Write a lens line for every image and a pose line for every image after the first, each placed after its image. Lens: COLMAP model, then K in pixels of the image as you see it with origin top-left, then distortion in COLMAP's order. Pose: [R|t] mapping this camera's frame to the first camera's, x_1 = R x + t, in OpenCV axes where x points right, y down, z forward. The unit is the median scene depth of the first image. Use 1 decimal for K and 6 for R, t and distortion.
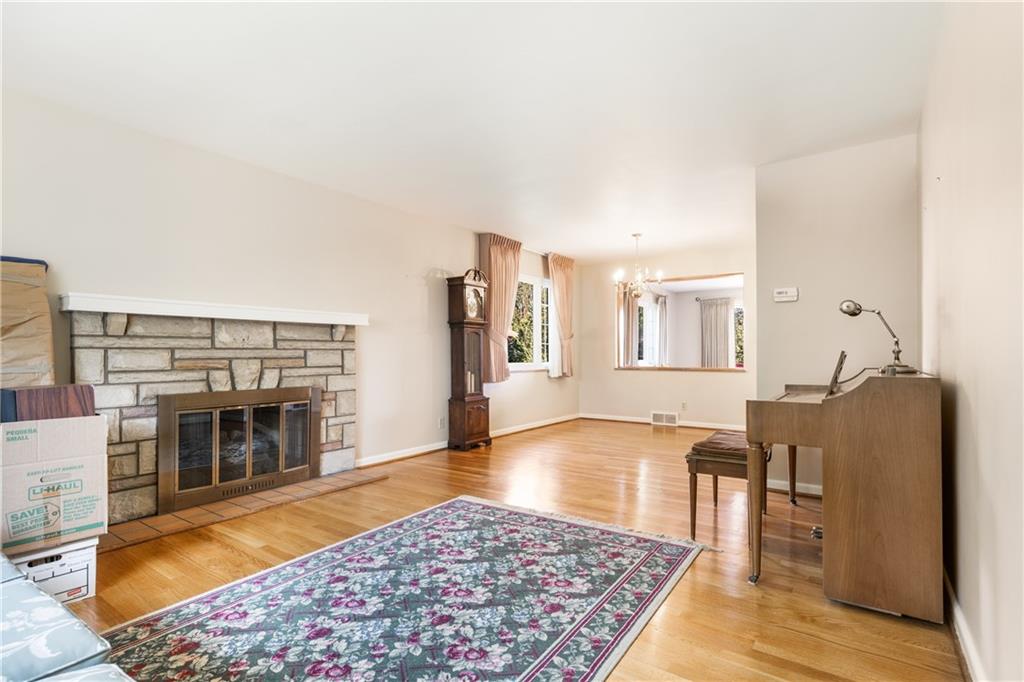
lens RADIAL K [[481.9, 0, 543.9], [0, 481.9, 344.7], [0, 0, 1]] dist [0.000608, -0.000263]
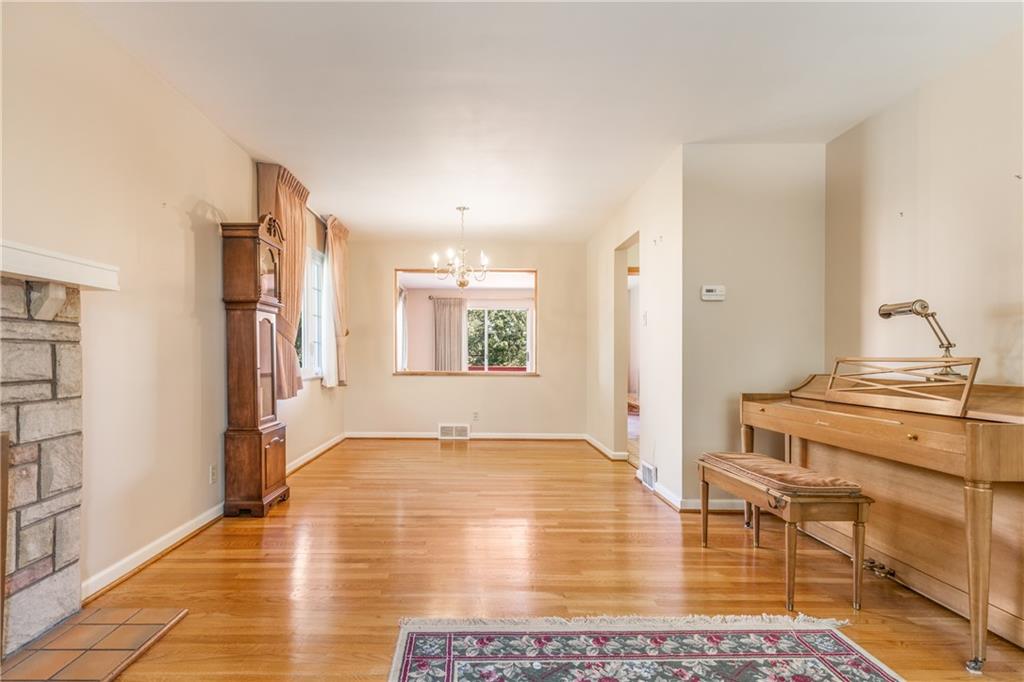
lens RADIAL K [[505.5, 0, 510.7], [0, 505.5, 355.9], [0, 0, 1]] dist [0.000610, -0.000404]
pose [[0.839893, 0.010364, 0.542653, -0.312446], [-0.020825, 0.999697, 0.013139, 0.008180], [-0.542352, -0.022336, 0.839854, 0.392418]]
